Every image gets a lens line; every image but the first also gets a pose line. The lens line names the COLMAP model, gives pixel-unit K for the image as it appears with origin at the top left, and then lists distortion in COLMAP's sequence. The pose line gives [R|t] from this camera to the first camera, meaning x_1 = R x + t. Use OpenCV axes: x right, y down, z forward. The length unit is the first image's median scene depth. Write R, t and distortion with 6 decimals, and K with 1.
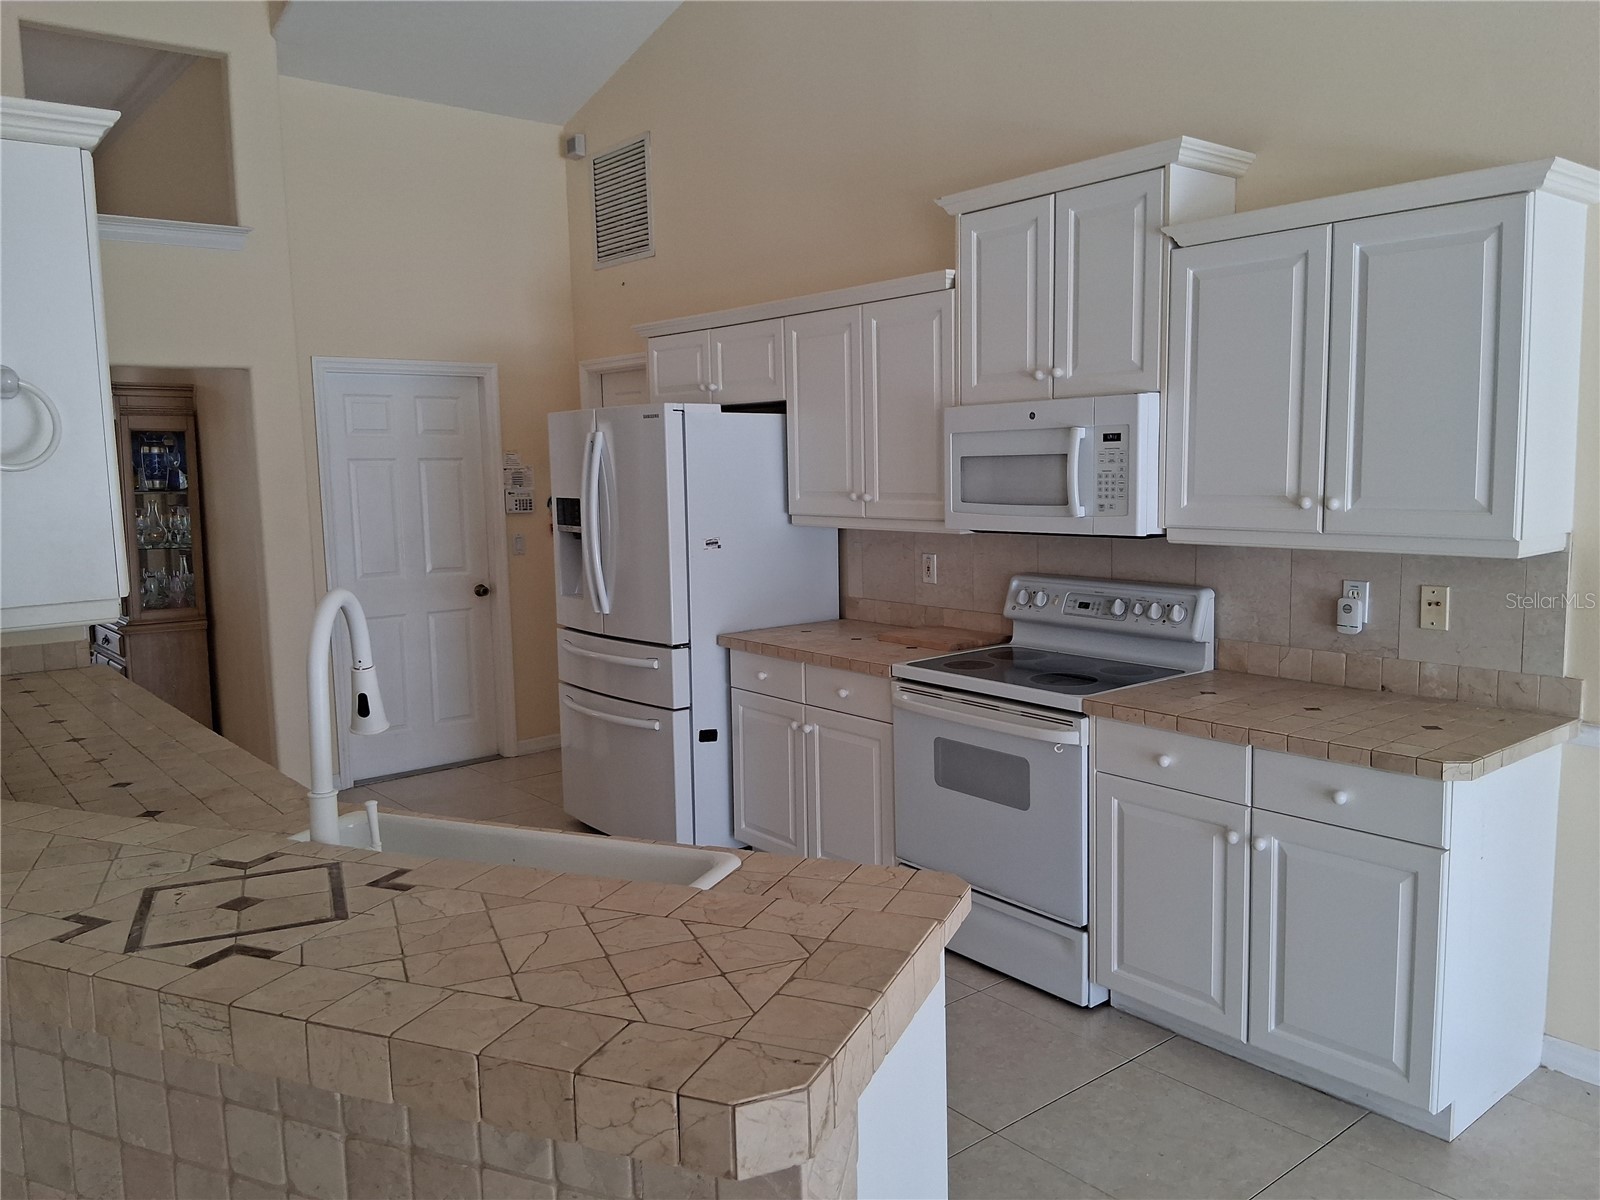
lens RADIAL K [[1211.7, 0, 799.2], [0, 1211.7, 595.8], [0, 0, 1]] dist [0.008512, -0.003499]
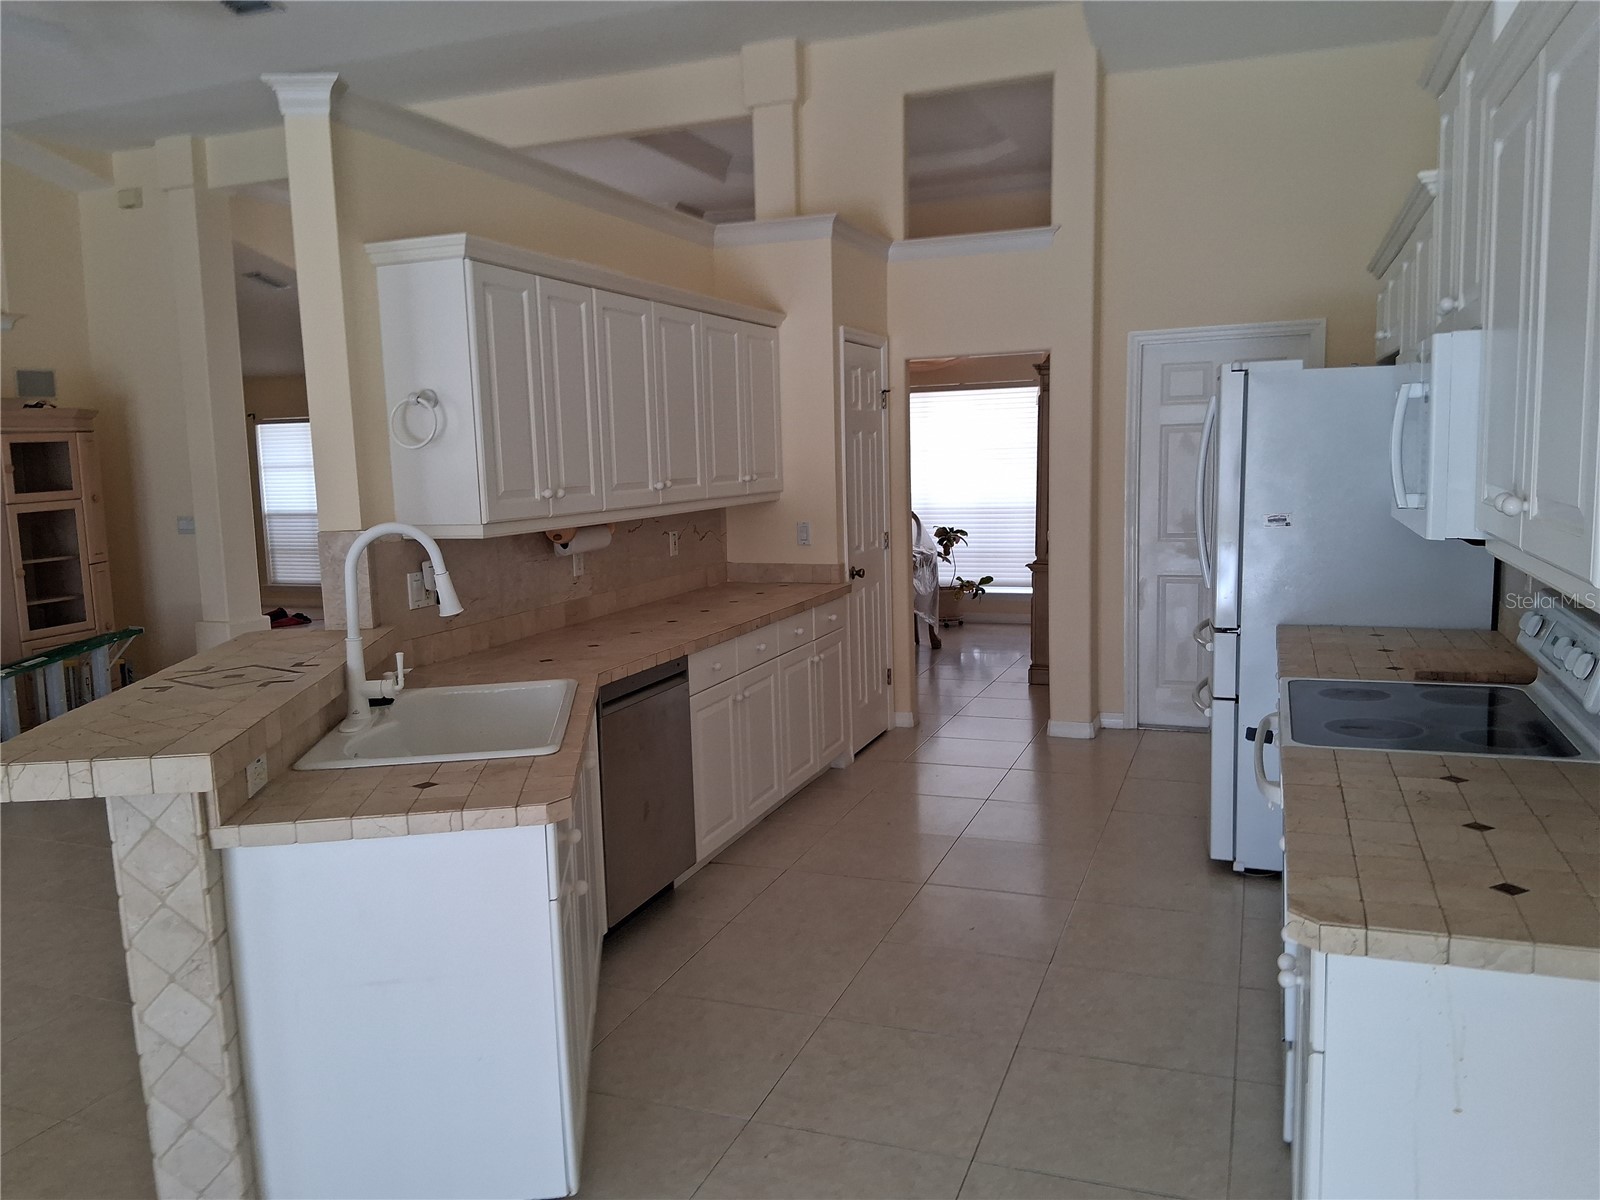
lens RADIAL K [[1211.7, 0, 797.3], [0, 1211.7, 602.0], [0, 0, 1]] dist [0.008512, -0.003499]
pose [[0.493705, 0.109809, -0.862669, 0.524166], [-0.075661, 0.993658, 0.083182, -0.031201], [0.866332, 0.024203, 0.498882, 0.262496]]
